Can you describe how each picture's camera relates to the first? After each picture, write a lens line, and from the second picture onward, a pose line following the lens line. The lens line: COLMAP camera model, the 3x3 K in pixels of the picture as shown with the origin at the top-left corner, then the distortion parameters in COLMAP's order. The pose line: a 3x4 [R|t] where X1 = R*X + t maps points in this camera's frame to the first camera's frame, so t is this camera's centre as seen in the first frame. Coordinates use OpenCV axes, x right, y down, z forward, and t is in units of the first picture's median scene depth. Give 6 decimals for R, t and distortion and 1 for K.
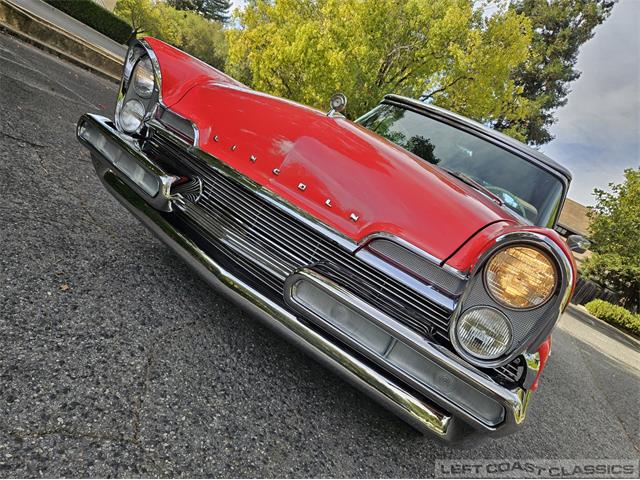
lens RADIAL K [[456.8, 0, 319.8], [0, 456.8, 241.2], [0, 0, 1]] dist [0.010413, -0.005210]
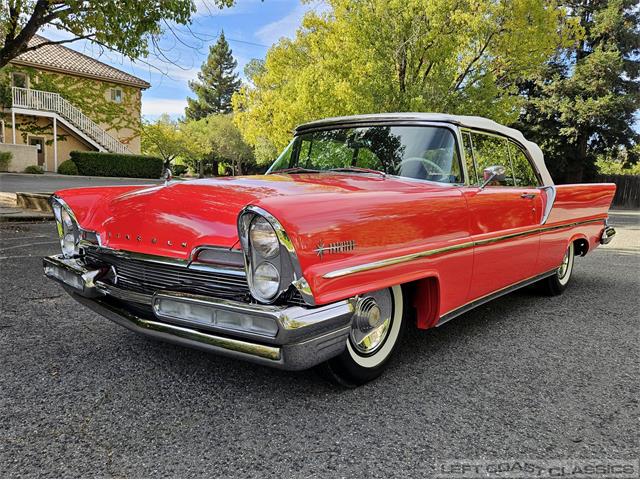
lens RADIAL K [[577.7, 0, 310.0], [0, 577.7, 225.1], [0, 0, 1]] dist [0.036229, 0.020212]
pose [[0.874740, -0.427364, -0.228452, 0.447056], [0.383310, 0.898634, -0.213380, 0.223367], [0.296486, 0.099084, 0.949883, -0.321060]]
